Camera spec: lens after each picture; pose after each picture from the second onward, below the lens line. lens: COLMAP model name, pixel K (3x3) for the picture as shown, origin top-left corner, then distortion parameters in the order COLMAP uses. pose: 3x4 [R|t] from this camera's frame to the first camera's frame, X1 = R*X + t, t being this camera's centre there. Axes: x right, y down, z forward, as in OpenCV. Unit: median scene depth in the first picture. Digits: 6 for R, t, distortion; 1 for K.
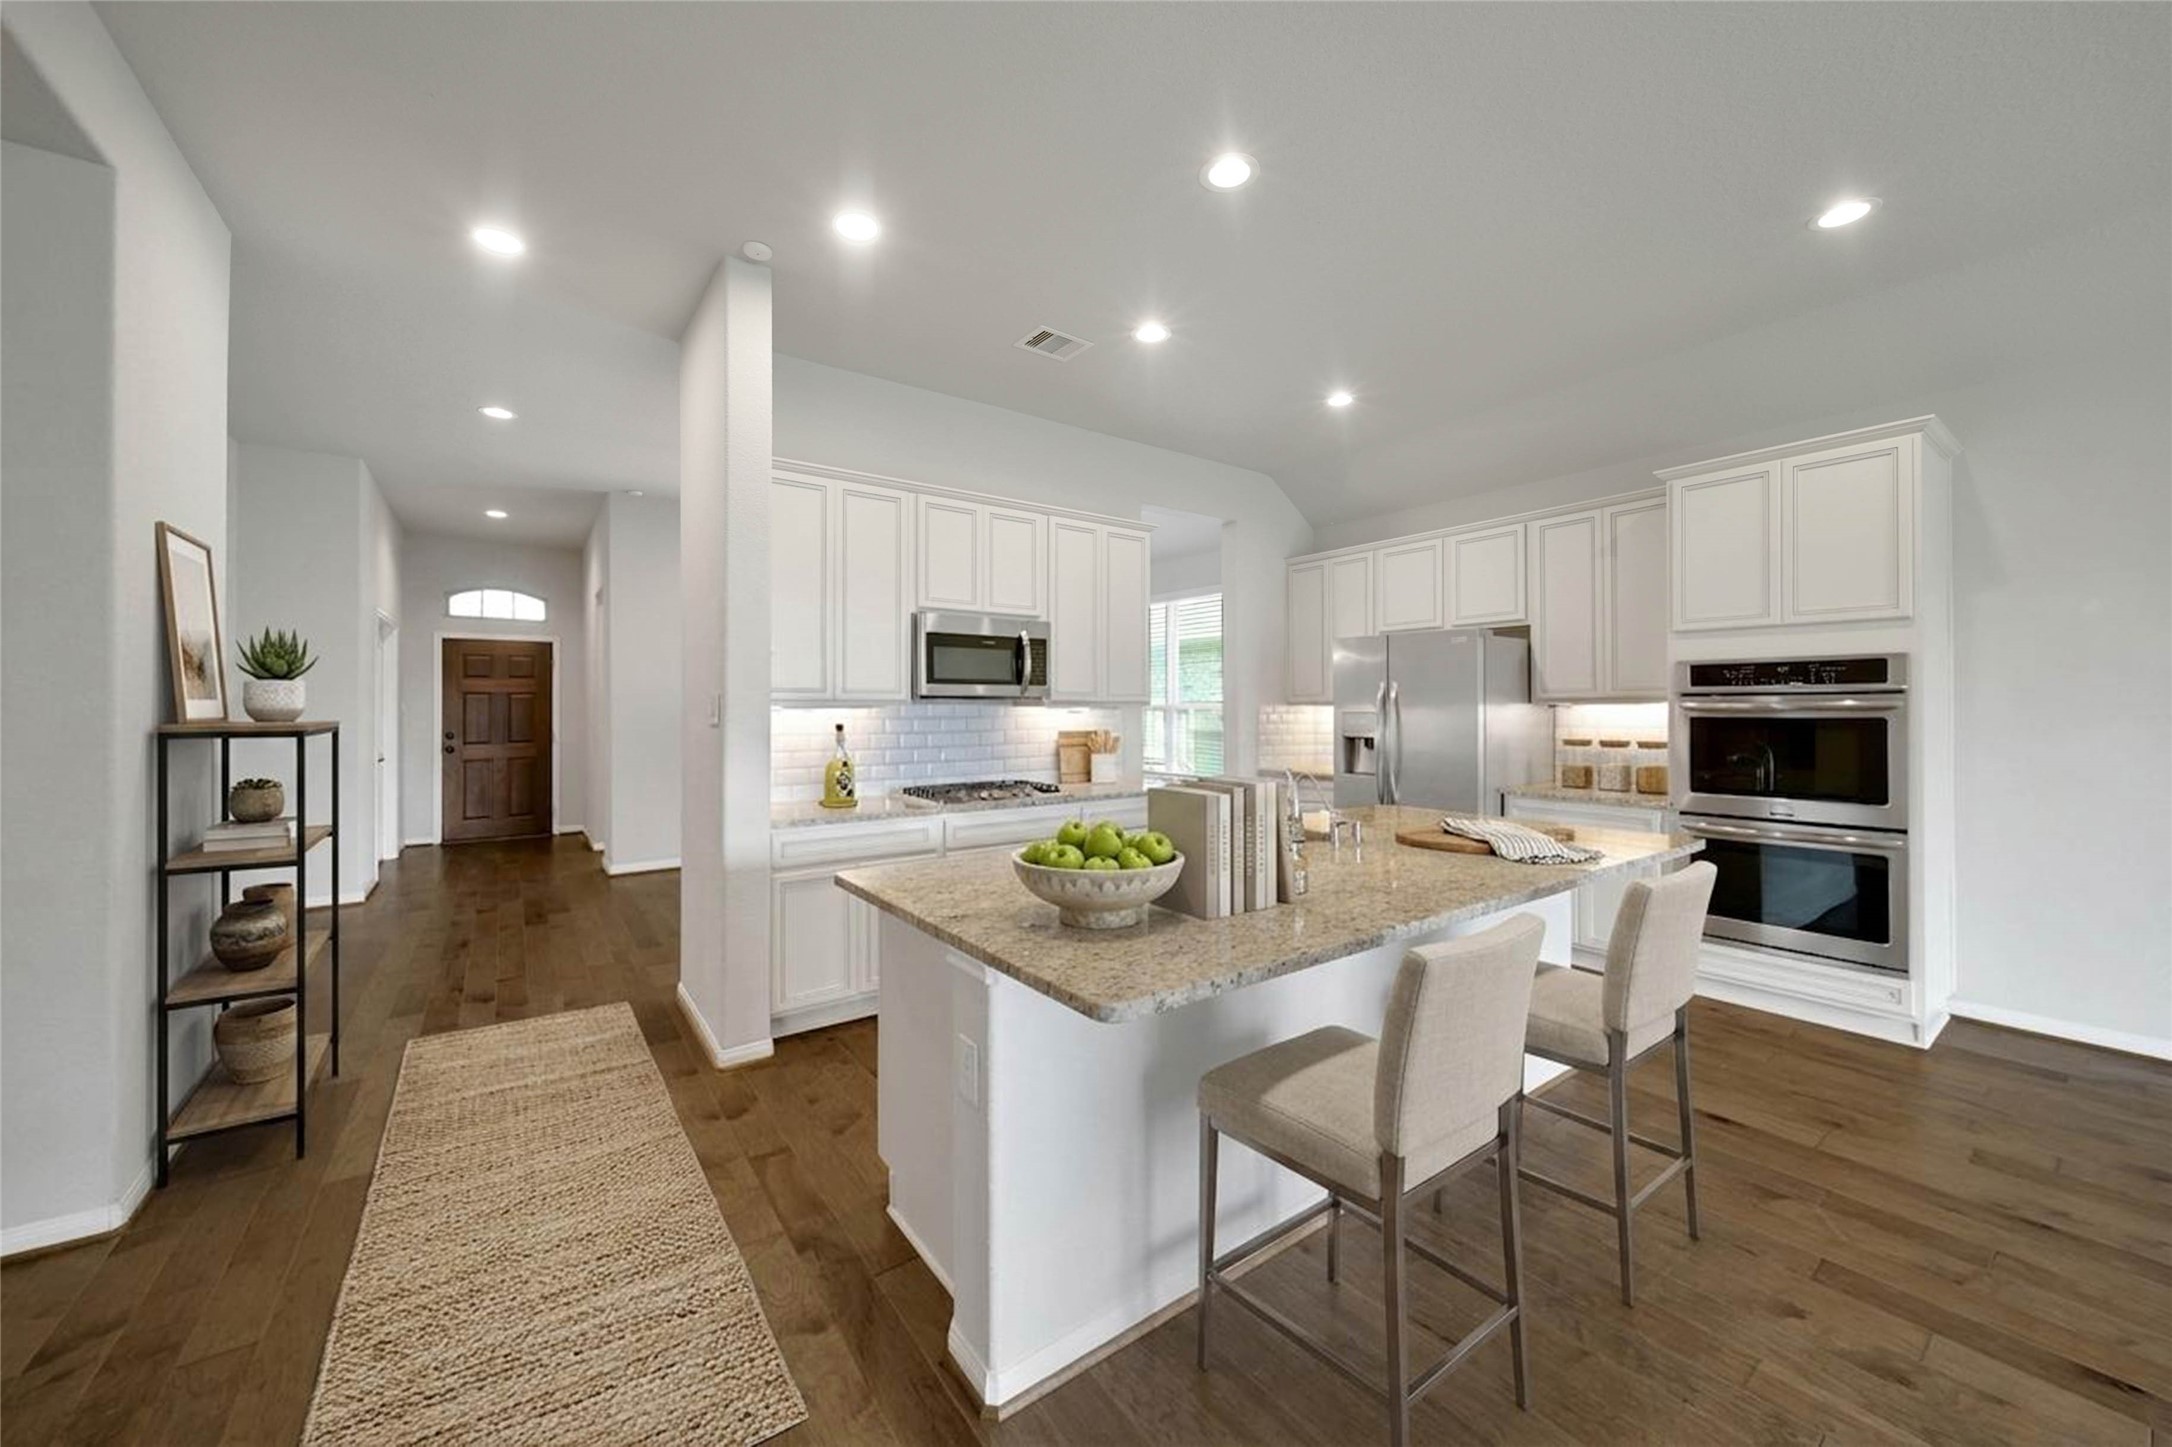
lens RADIAL K [[798.9, 0, 1089.1], [0, 798.9, 704.4], [0, 0, 1]] dist [-0.001176, -0.000216]
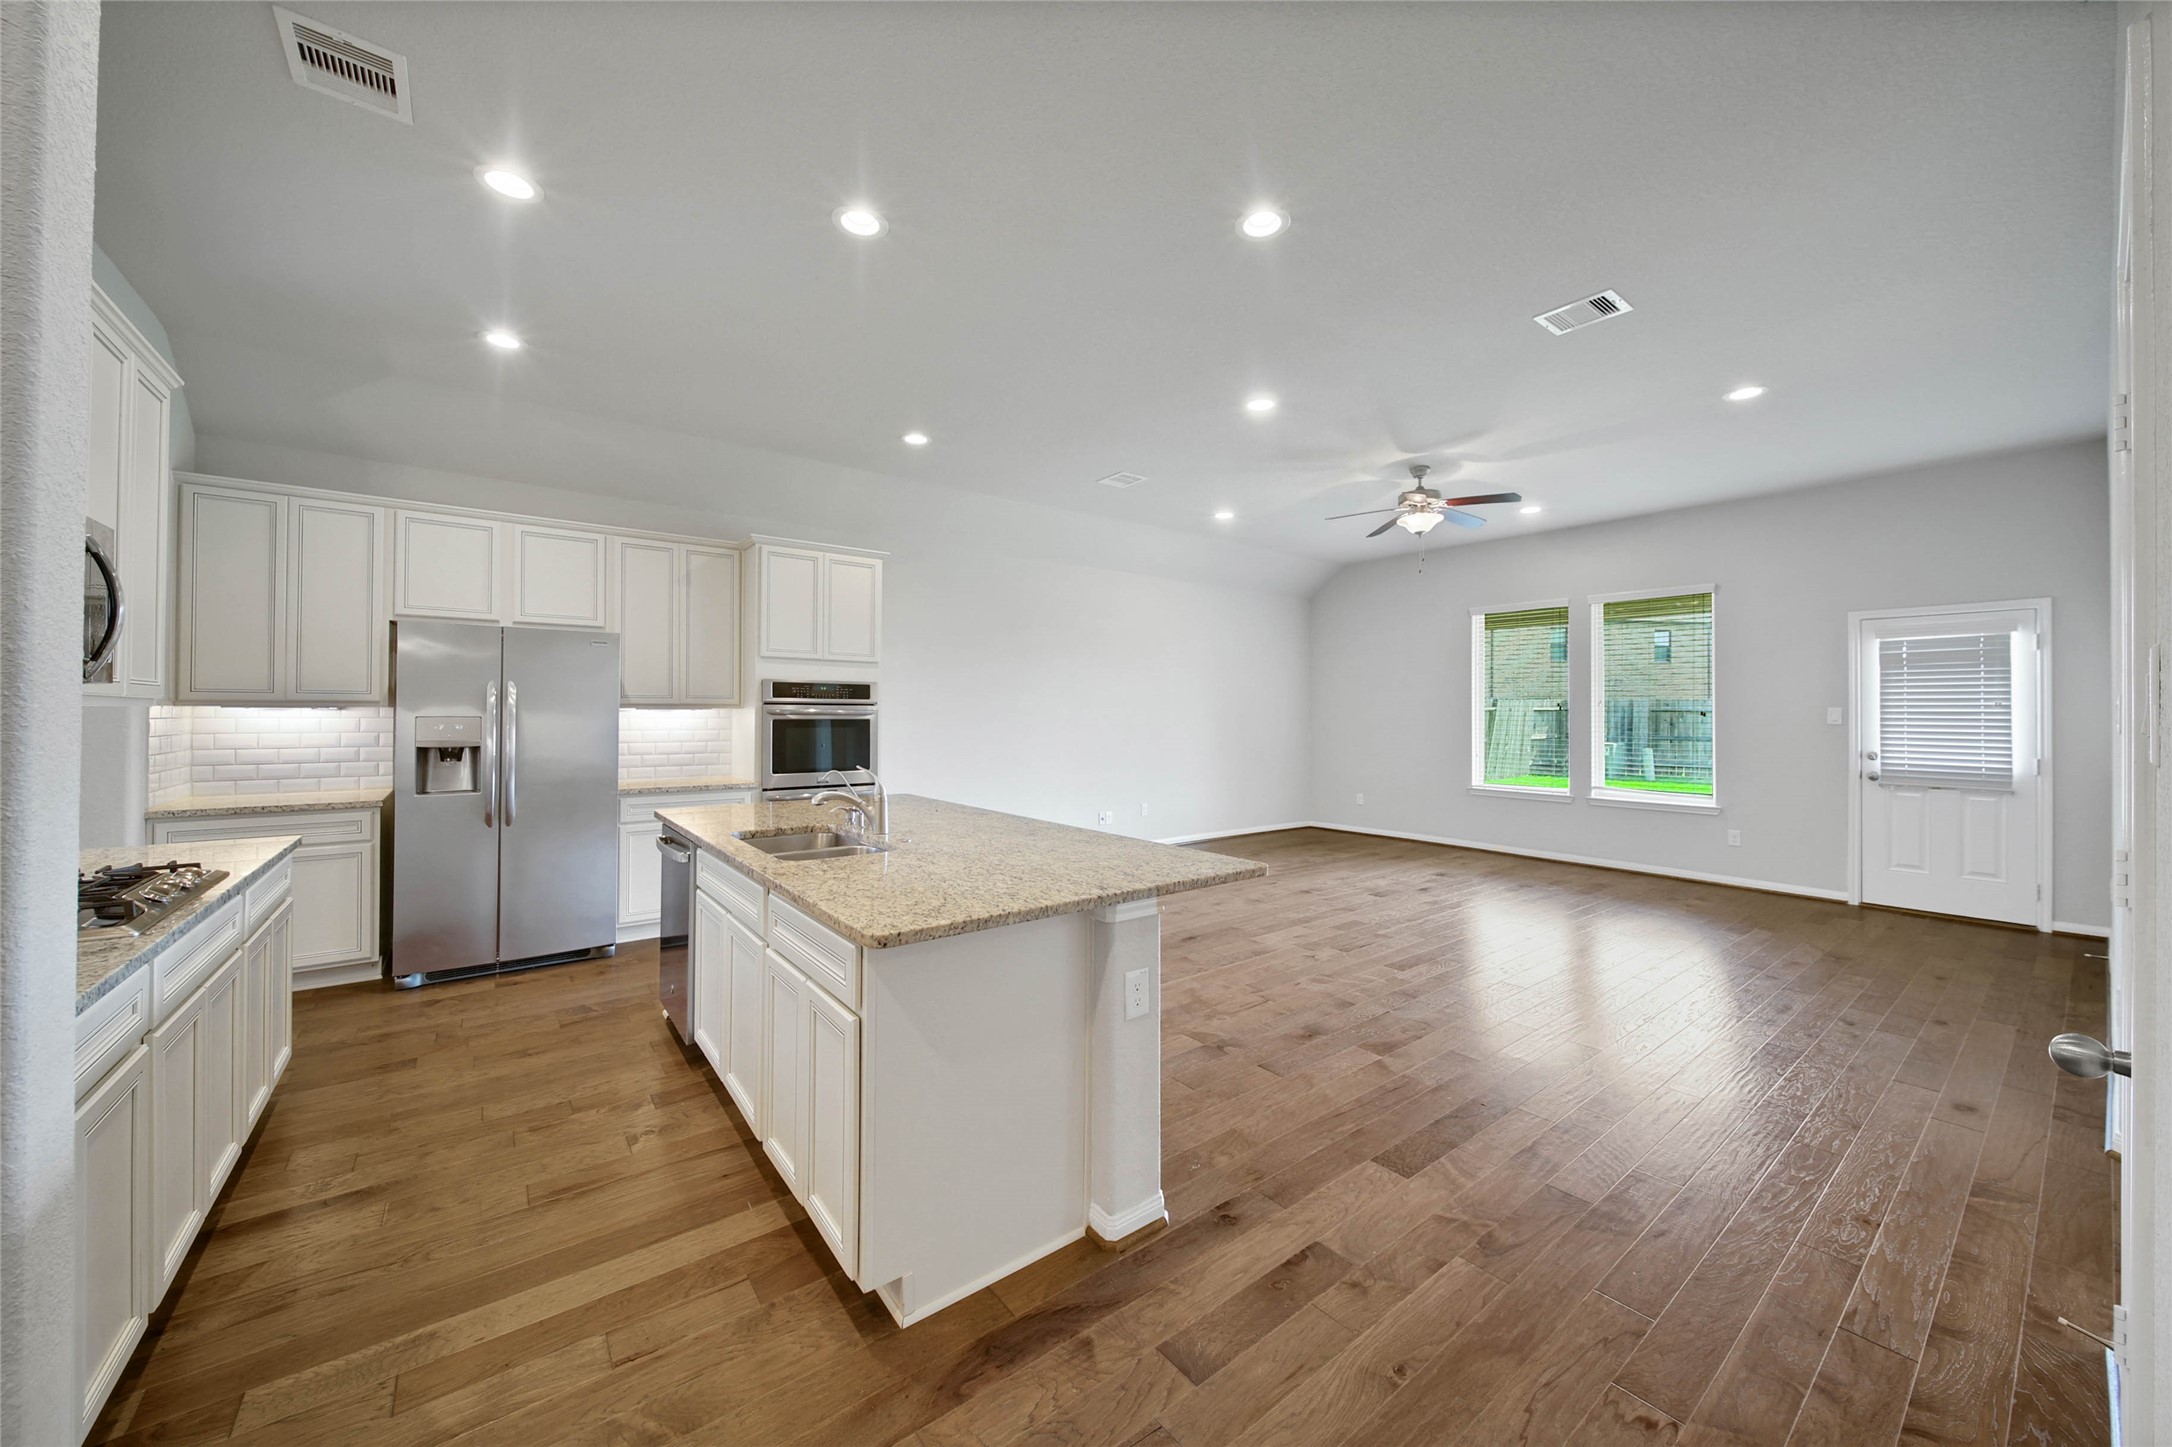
lens RADIAL K [[783.2, 0, 1088.7], [0, 783.2, 709.7], [0, 0, 1]] dist [0.001443, -0.003497]
pose [[-0.033557, 0.006165, 0.999418, -0.557781], [-0.011365, 0.999914, -0.006549, 0.001363], [-0.999372, -0.011578, -0.033485, 0.444785]]
